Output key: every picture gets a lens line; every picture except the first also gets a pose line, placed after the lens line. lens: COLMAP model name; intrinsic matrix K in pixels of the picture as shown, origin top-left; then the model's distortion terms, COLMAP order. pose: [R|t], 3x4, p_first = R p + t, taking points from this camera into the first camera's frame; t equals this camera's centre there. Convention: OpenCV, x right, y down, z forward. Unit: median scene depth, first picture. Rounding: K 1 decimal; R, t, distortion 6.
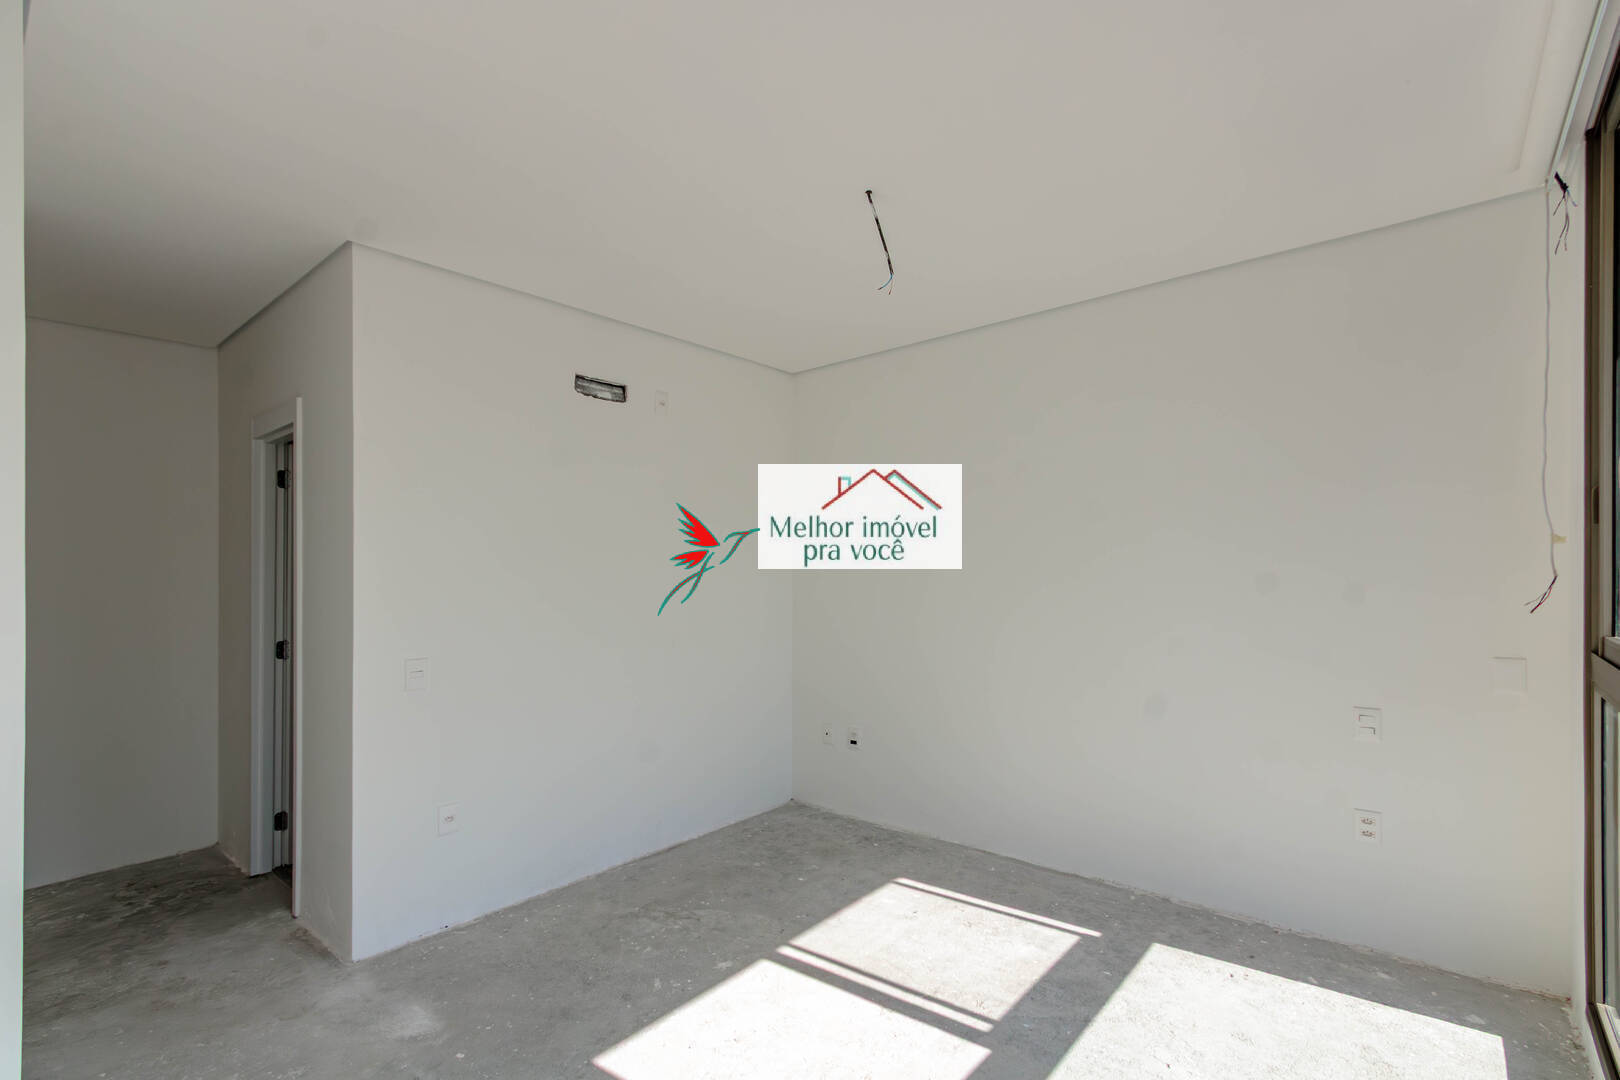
lens RADIAL K [[741.8, 0, 819.0], [0, 741.8, 569.8], [0, 0, 1]] dist [0.009854, -0.002255]
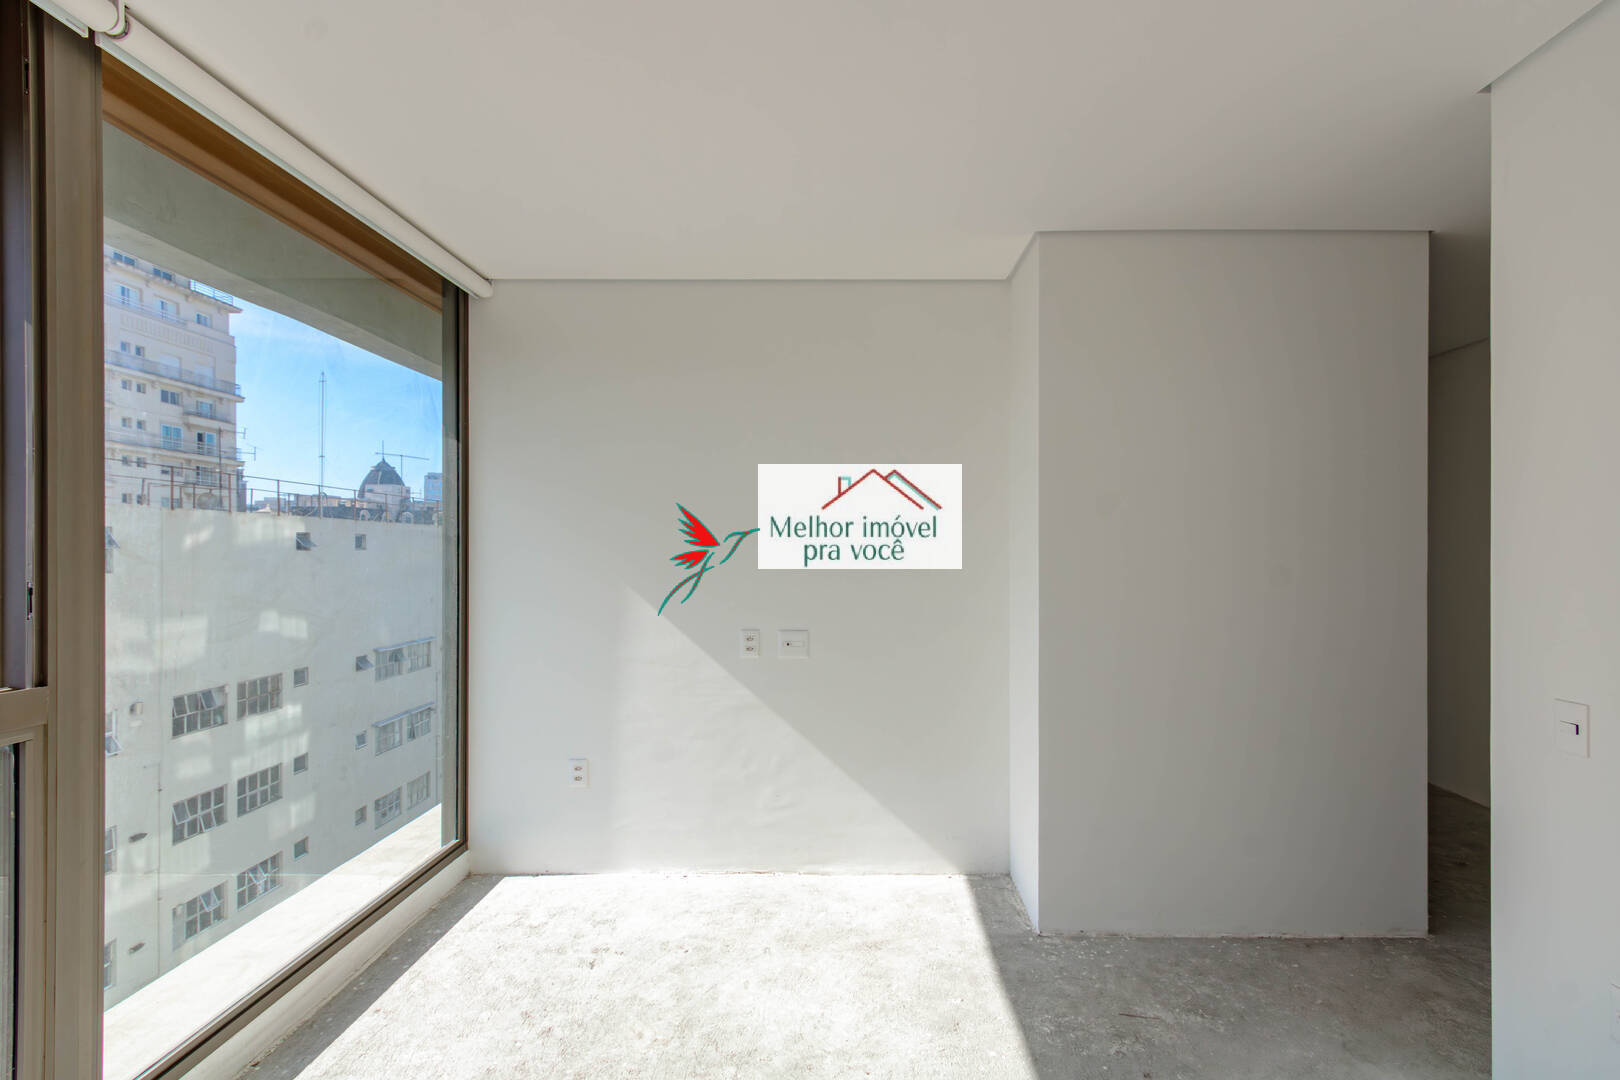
lens RADIAL K [[741.8, 0, 841.9], [0, 741.8, 559.8], [0, 0, 1]] dist [0.009854, -0.002255]
pose [[-0.770929, 0.021506, -0.636558, 0.265207], [0.016977, 0.999769, 0.013216, -0.012639], [0.636695, -0.000618, -0.771115, 1.042614]]
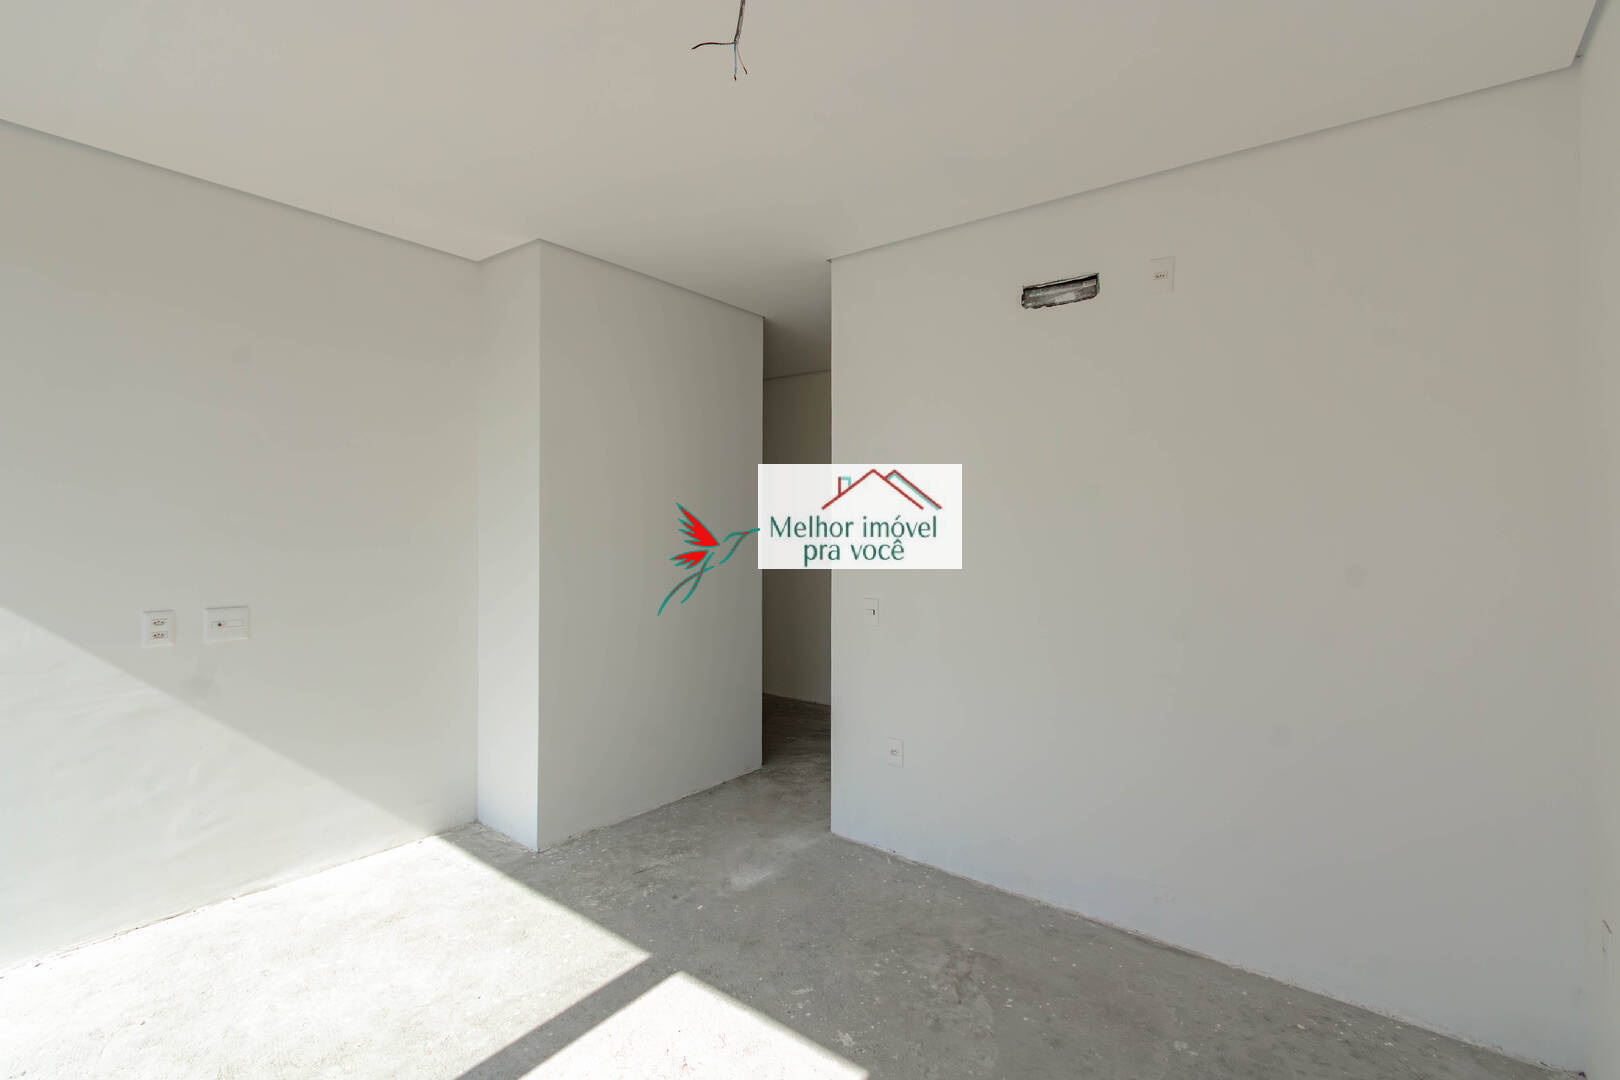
lens RADIAL K [[741.8, 0, 803.8], [0, 741.8, 525.3], [0, 0, 1]] dist [0.009854, -0.002255]
pose [[0.027249, 0.014777, -0.999519, 0.563485], [-0.002158, 0.999889, 0.014724, -0.010898], [0.999626, 0.001756, 0.027277, 0.829615]]
